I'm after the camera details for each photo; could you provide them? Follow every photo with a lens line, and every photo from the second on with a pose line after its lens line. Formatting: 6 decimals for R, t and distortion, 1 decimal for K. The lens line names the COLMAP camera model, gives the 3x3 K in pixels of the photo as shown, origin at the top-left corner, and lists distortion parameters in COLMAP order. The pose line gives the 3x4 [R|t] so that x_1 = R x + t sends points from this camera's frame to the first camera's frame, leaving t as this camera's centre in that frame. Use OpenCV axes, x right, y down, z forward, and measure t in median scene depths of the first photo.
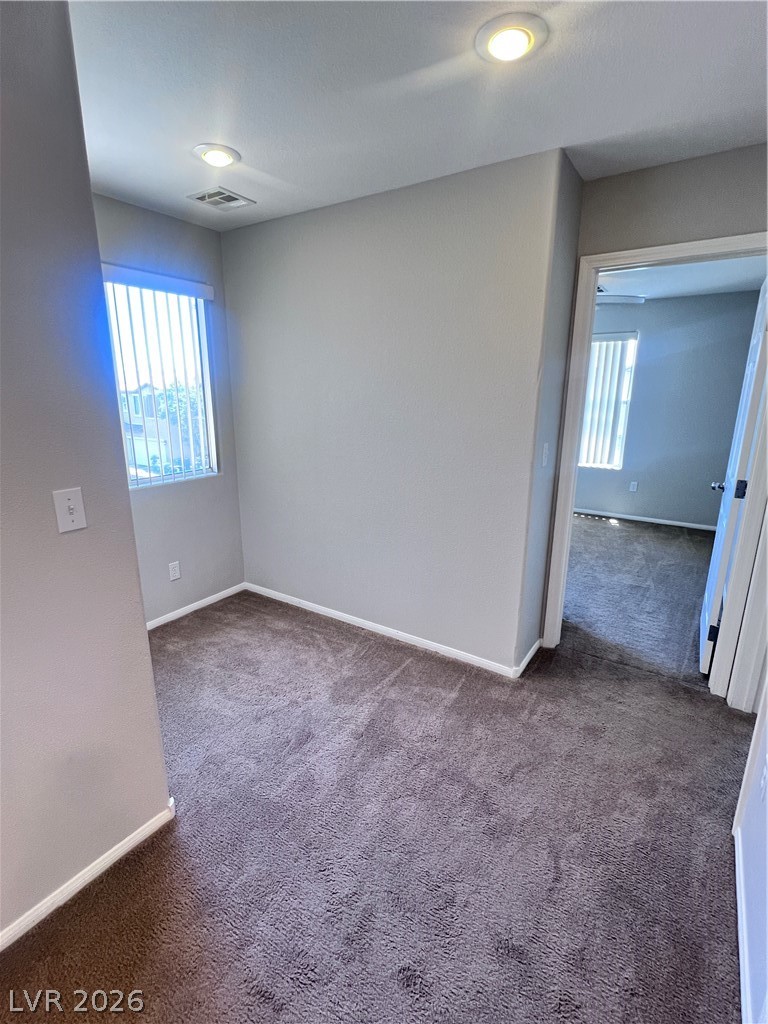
lens RADIAL K [[481.6, 0, 382.2], [0, 481.6, 505.9], [0, 0, 1]] dist [-0.002831, 0.000254]
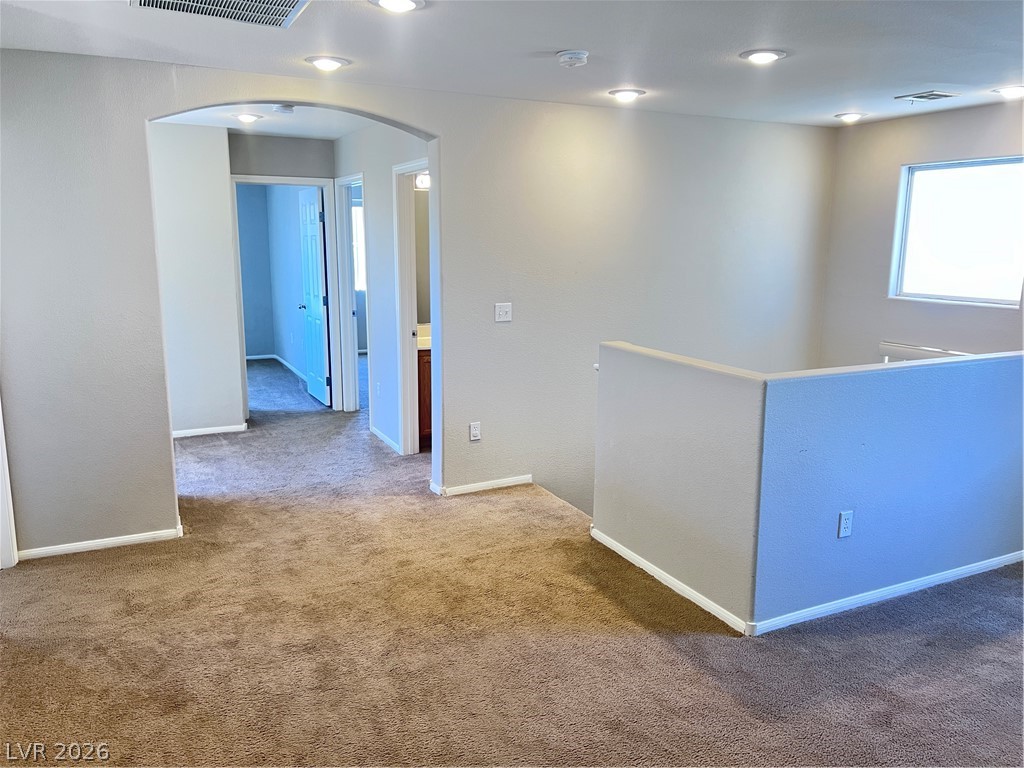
lens RADIAL K [[775.0, 0, 512.1], [0, 775.0, 388.3], [0, 0, 1]] dist [0.053484, -0.053506]
pose [[0.493769, -0.169927, 0.852829, -0.767225], [0.208653, 0.975223, 0.073508, 0.114059], [-0.844190, 0.141650, 0.516991, -0.571606]]
